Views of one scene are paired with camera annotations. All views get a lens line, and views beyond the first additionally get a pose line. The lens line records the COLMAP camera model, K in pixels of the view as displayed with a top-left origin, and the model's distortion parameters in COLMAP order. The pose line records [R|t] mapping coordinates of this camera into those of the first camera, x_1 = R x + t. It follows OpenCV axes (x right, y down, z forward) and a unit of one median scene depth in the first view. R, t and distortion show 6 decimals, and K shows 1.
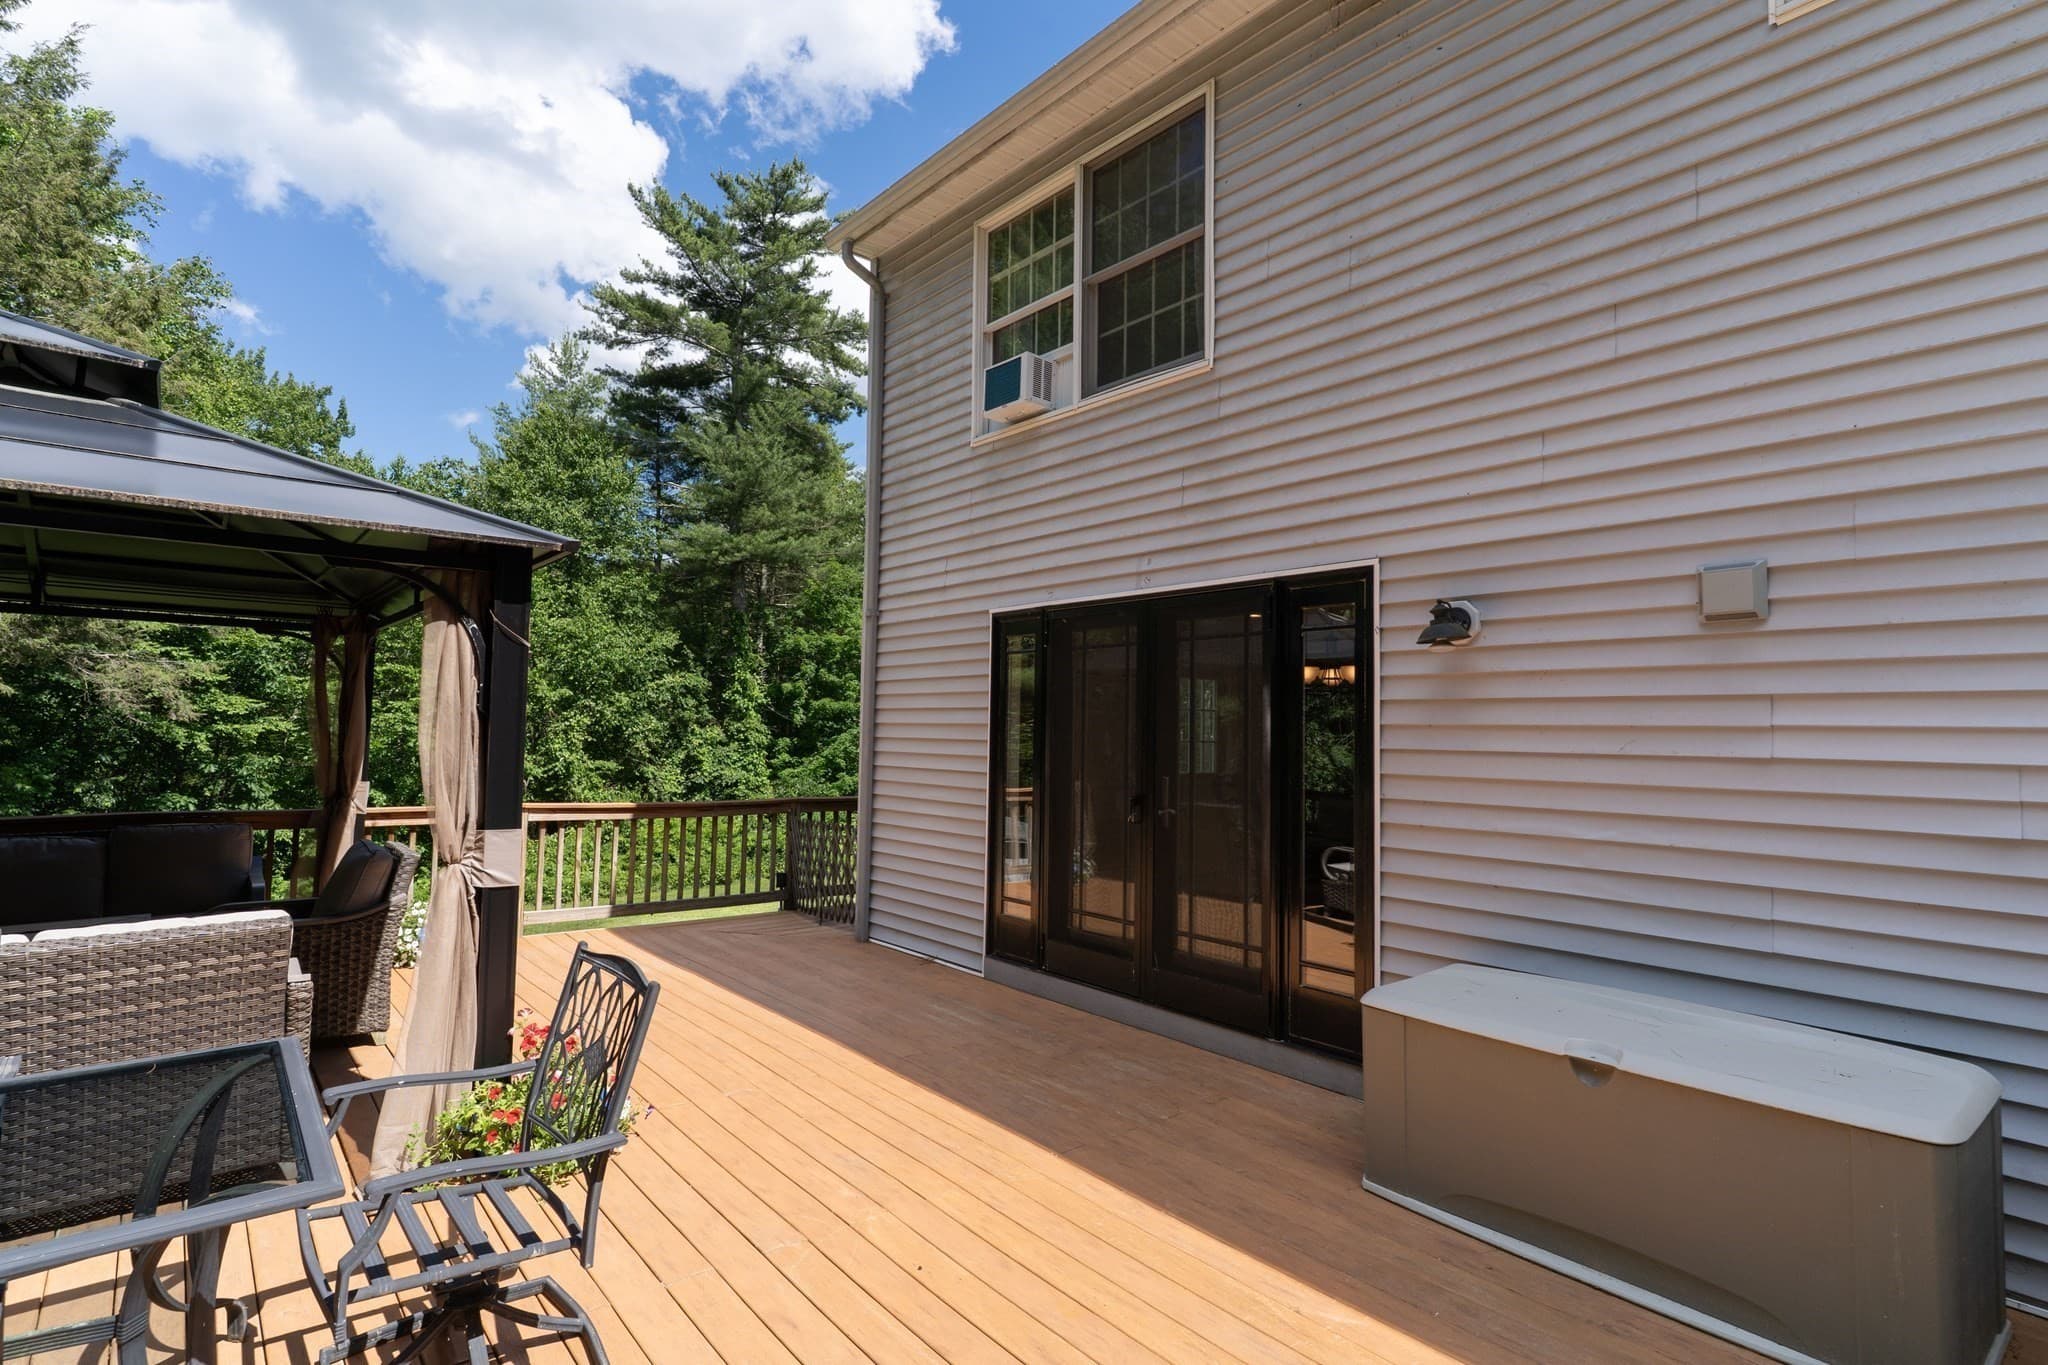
lens RADIAL K [[1025.2, 0, 1014.6], [0, 1025.2, 730.9], [0, 0, 1]] dist [0.004017, 0.000825]
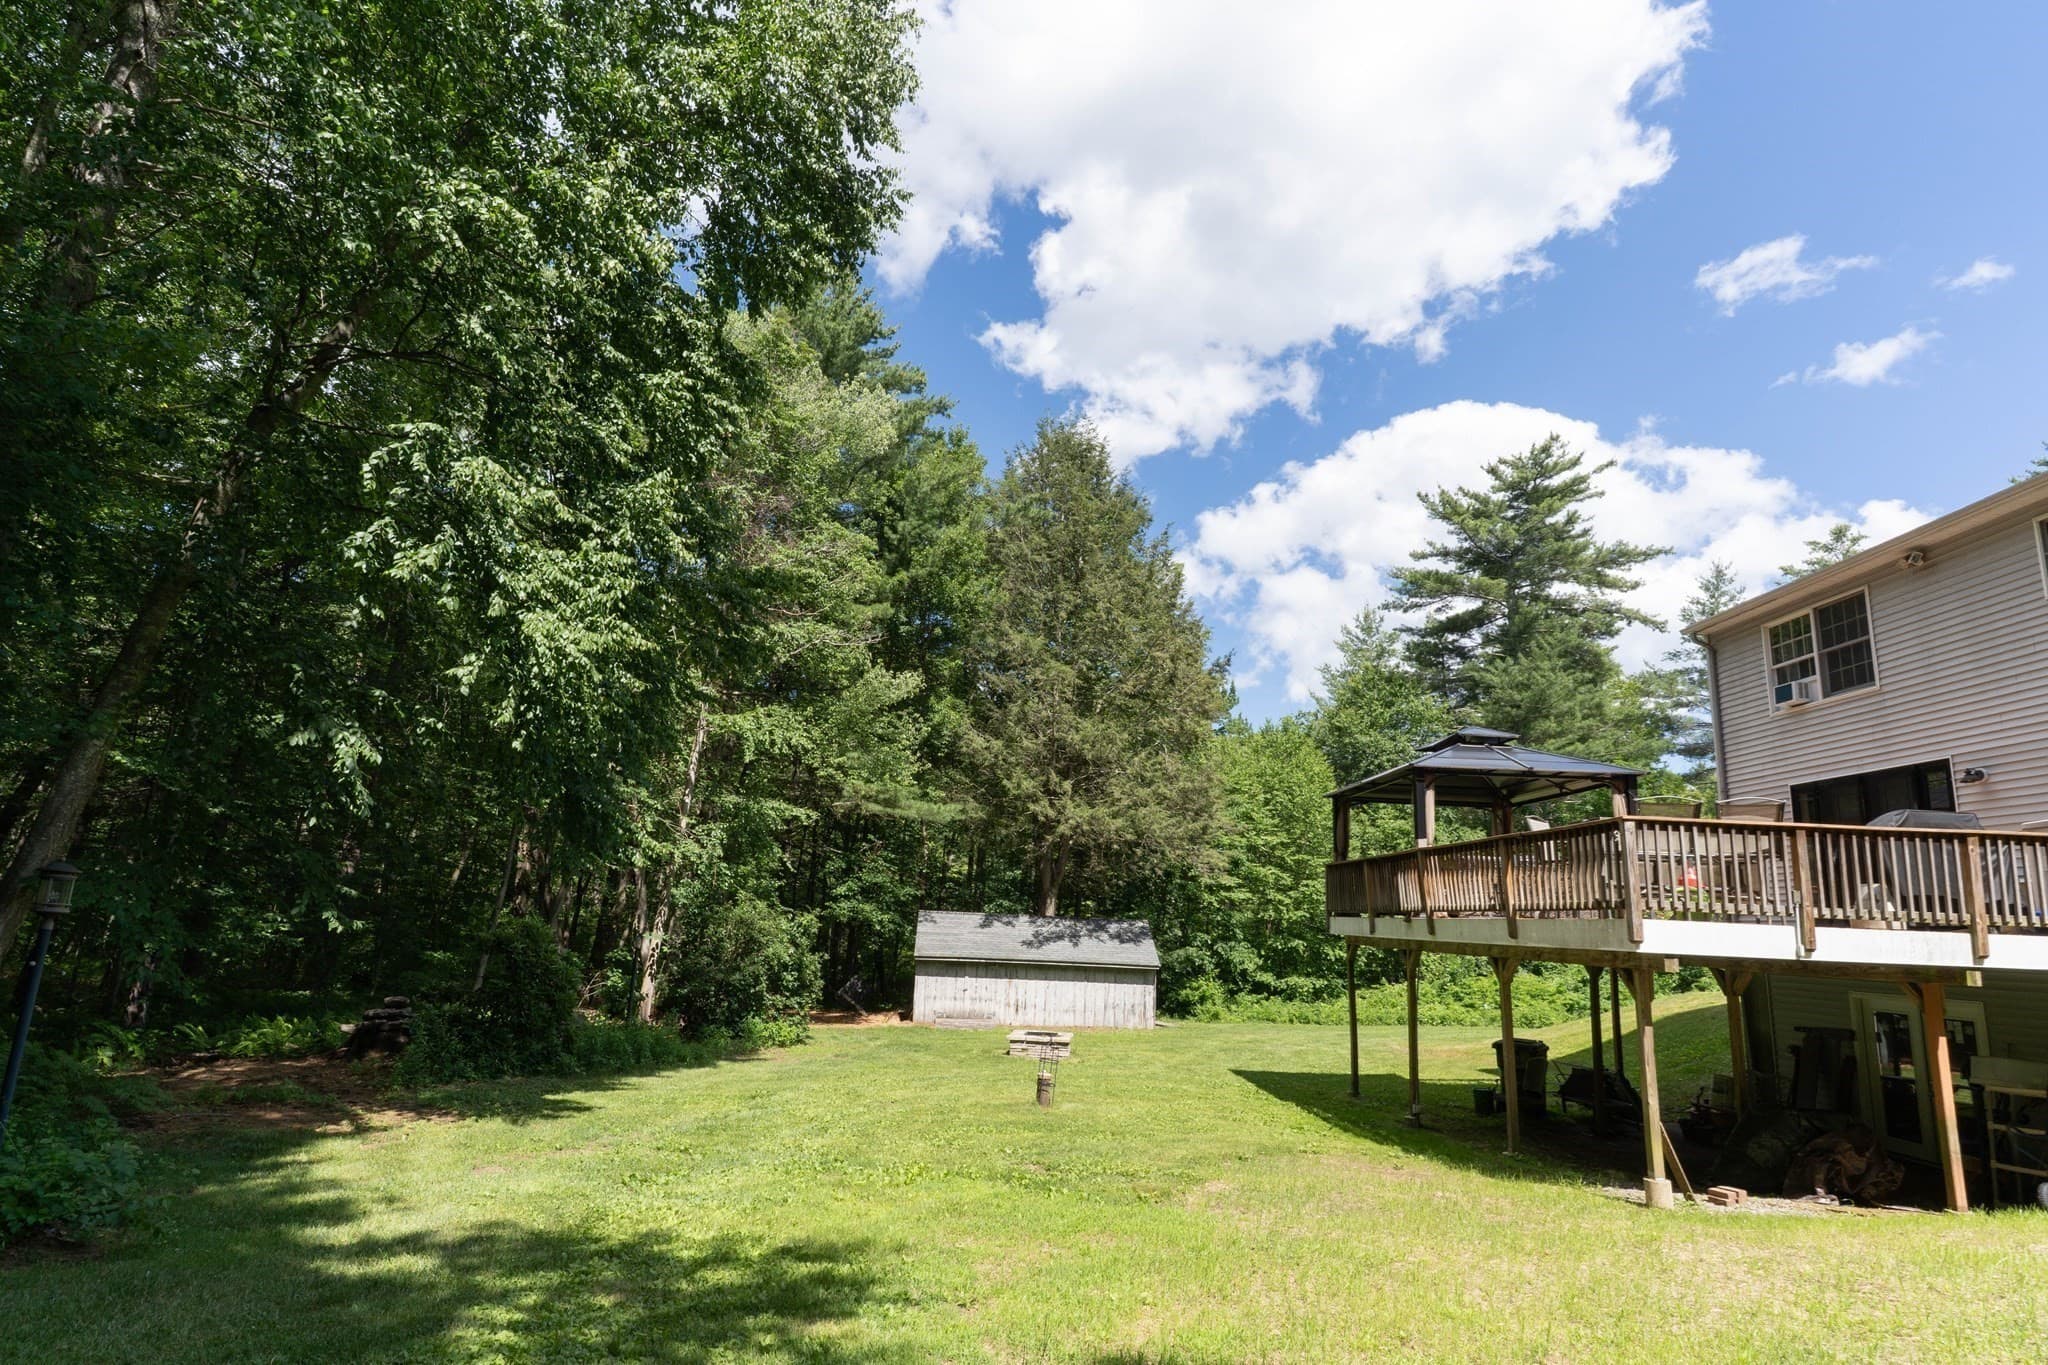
lens RADIAL K [[1025.2, 0, 1014.6], [0, 1025.2, 730.9], [0, 0, 1]] dist [0.004017, 0.000825]
pose [[0.776658, -0.103966, -0.621284, 0.010254], [-0.023931, 0.980704, -0.194029, 0.036341], [0.629468, 0.165562, 0.759183, -0.267442]]
